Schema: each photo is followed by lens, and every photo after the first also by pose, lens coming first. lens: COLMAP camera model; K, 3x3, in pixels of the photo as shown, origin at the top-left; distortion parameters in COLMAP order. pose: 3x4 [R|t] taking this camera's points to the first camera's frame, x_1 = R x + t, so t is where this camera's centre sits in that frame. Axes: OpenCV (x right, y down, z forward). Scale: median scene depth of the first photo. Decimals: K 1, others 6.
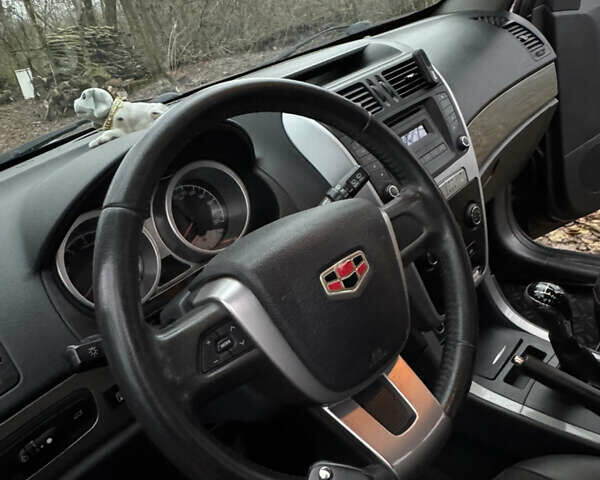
lens RADIAL K [[526.1, 0, 299.3], [0, 526.1, 224.8], [0, 0, 1]] dist [-0.005776, -0.011042]
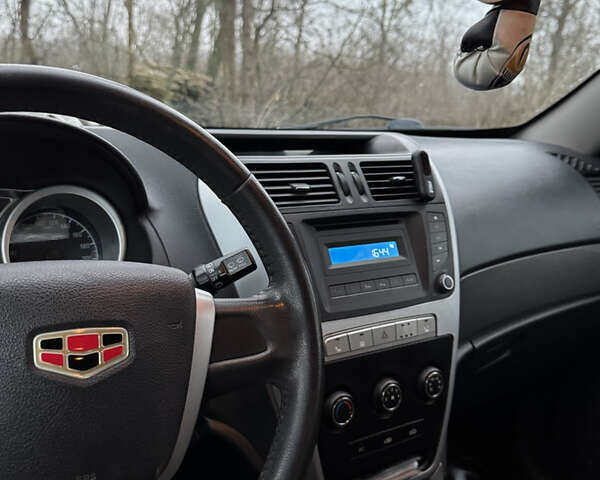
lens RADIAL K [[646.1, 0, 285.7], [0, 646.1, 240.7], [0, 0, 1]] dist [0.051834, -0.010979]
pose [[0.939659, 0.303899, -0.157116, 0.271036], [-0.327092, 0.932642, -0.152283, 0.000147], [0.100254, 0.194486, 0.975769, 0.088689]]
